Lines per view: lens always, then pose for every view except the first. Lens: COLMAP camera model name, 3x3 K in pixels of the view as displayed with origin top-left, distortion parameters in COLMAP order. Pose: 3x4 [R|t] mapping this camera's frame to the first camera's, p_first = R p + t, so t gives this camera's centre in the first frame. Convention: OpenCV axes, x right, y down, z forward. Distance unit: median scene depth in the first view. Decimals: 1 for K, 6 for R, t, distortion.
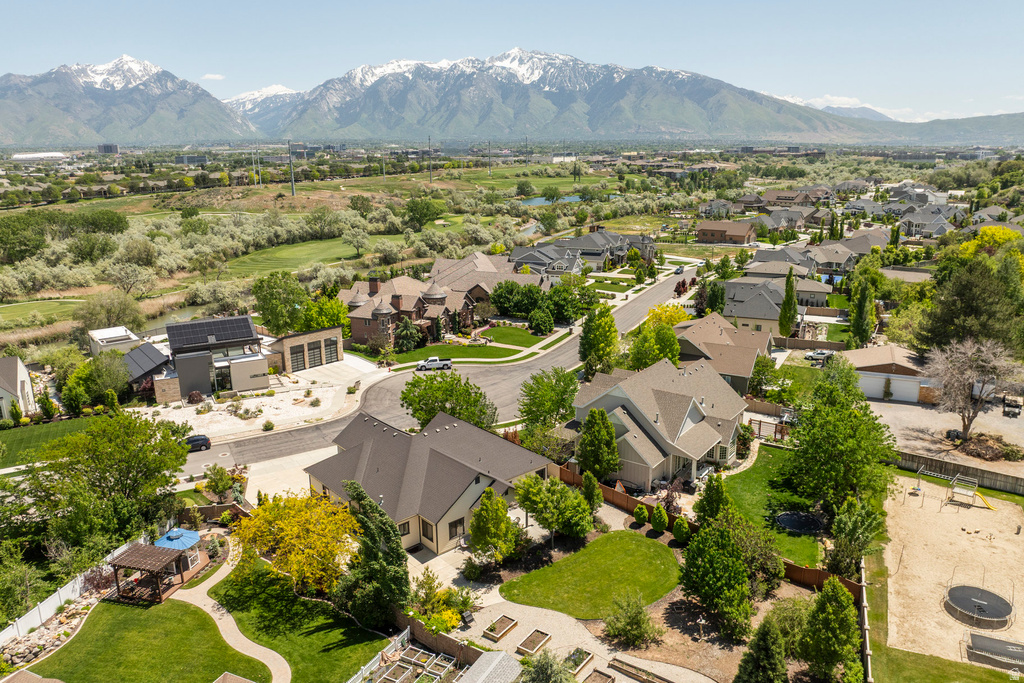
lens RADIAL K [[722.3, 0, 512.0], [0, 722.3, 341.5], [0, 0, 1]] dist [-0.044102, 0.005221]
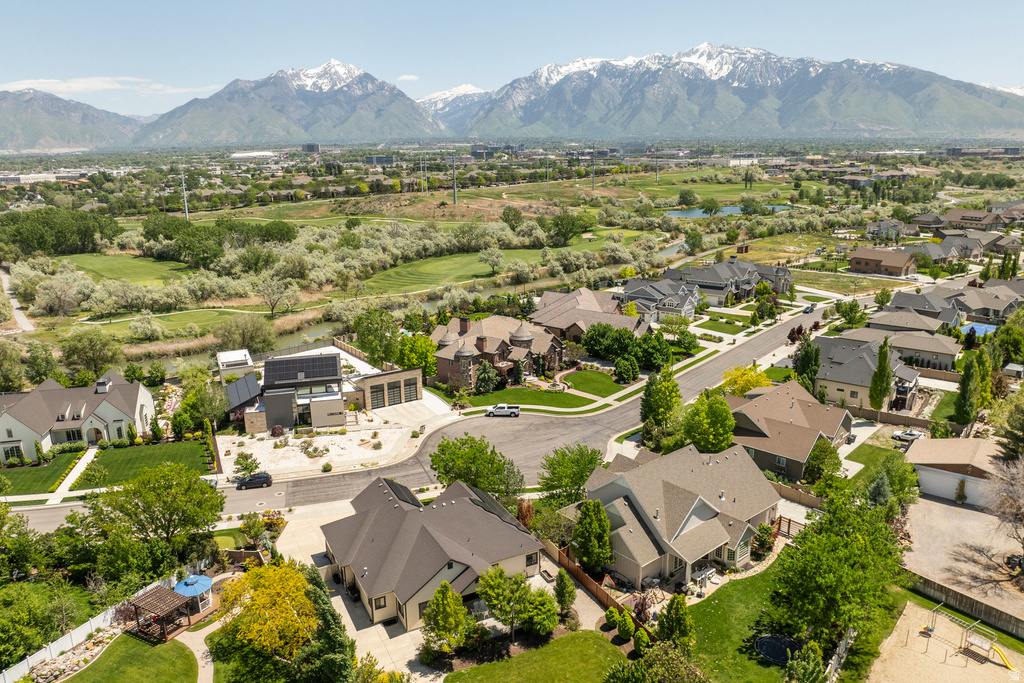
lens RADIAL K [[722.3, 0, 512.0], [0, 722.3, 341.5], [0, 0, 1]] dist [-0.044102, 0.005221]
pose [[0.970680, 0.058683, -0.233102, 0.068380], [-0.057871, 0.998271, 0.010328, -0.038862], [0.233305, 0.003465, 0.972397, -0.000740]]
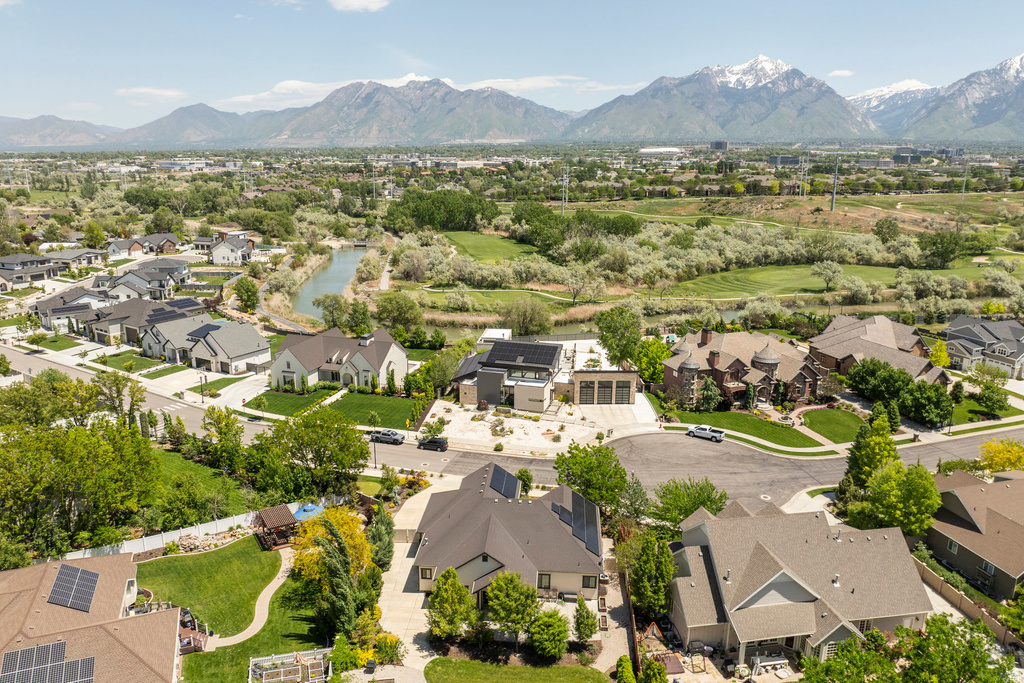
lens RADIAL K [[729.5, 0, 512.0], [0, 729.5, 341.5], [0, 0, 1]] dist [-0.036398, -0.000473]
pose [[0.707839, 0.195107, -0.678894, 0.166755], [-0.194806, 0.977745, 0.077883, -0.054734], [0.678981, 0.077124, 0.730093, 0.056087]]
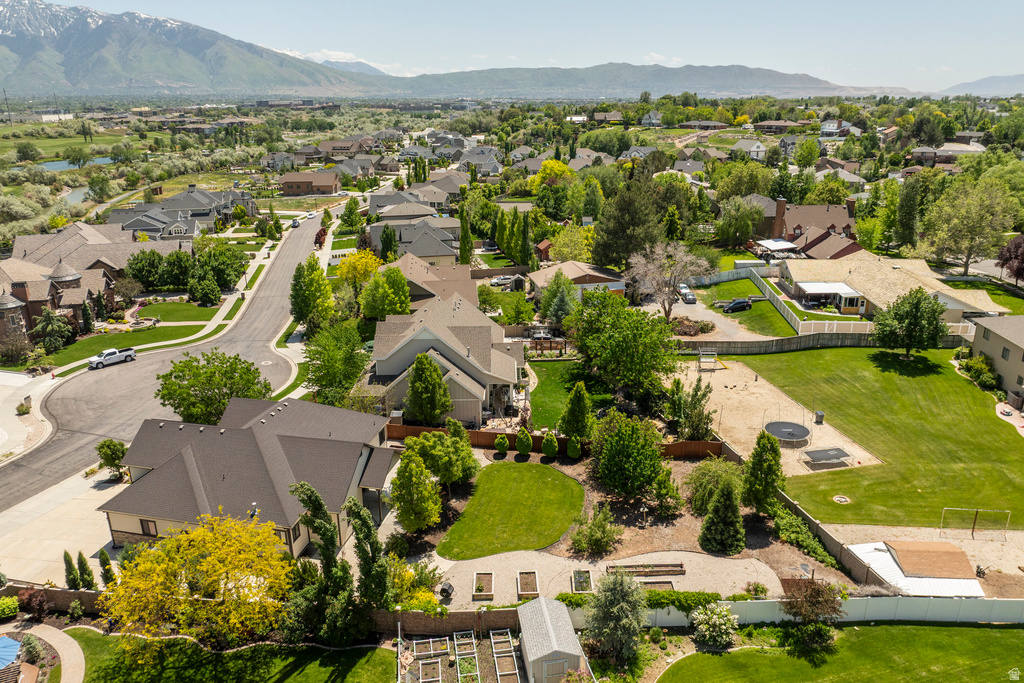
lens RADIAL K [[721.7, 0, 512.0], [0, 721.7, 341.5], [0, 0, 1]] dist [-0.050007, 0.022043]
pose [[0.803092, -0.184778, 0.566480, -0.096087], [0.151232, 0.982780, 0.106170, -0.001758], [-0.576343, 0.000406, 0.817207, 0.044533]]
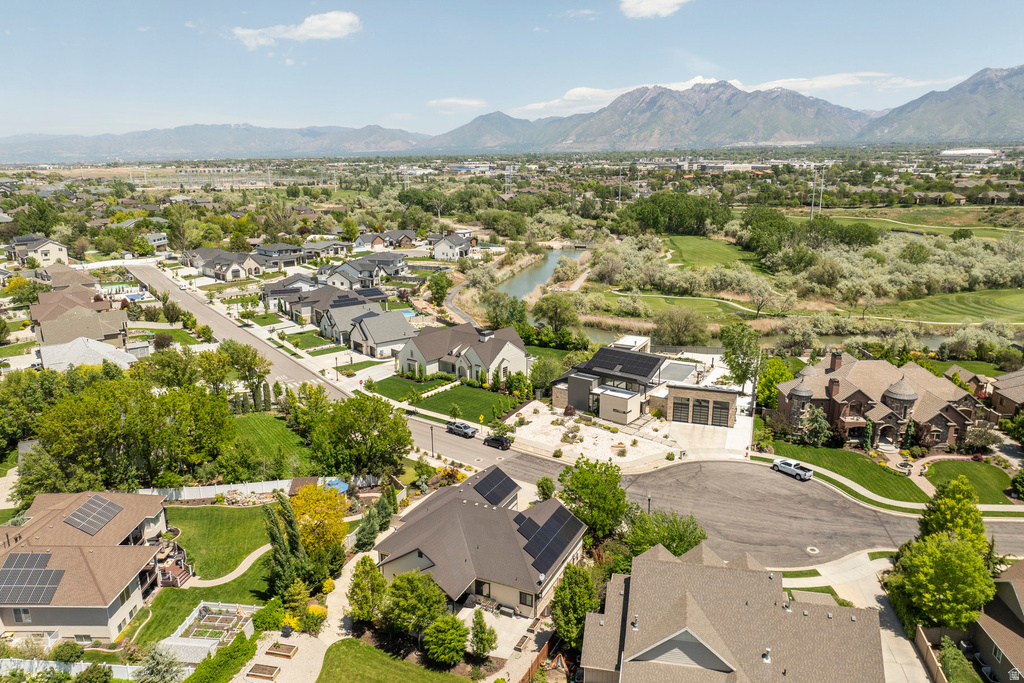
lens RADIAL K [[721.7, 0, 512.0], [0, 721.7, 341.5], [0, 0, 1]] dist [-0.050007, 0.022043]
pose [[0.403641, 0.239368, -0.883049, 0.228802], [-0.231644, 0.960459, 0.154467, -0.081345], [0.885107, 0.142204, 0.443129, 0.153764]]
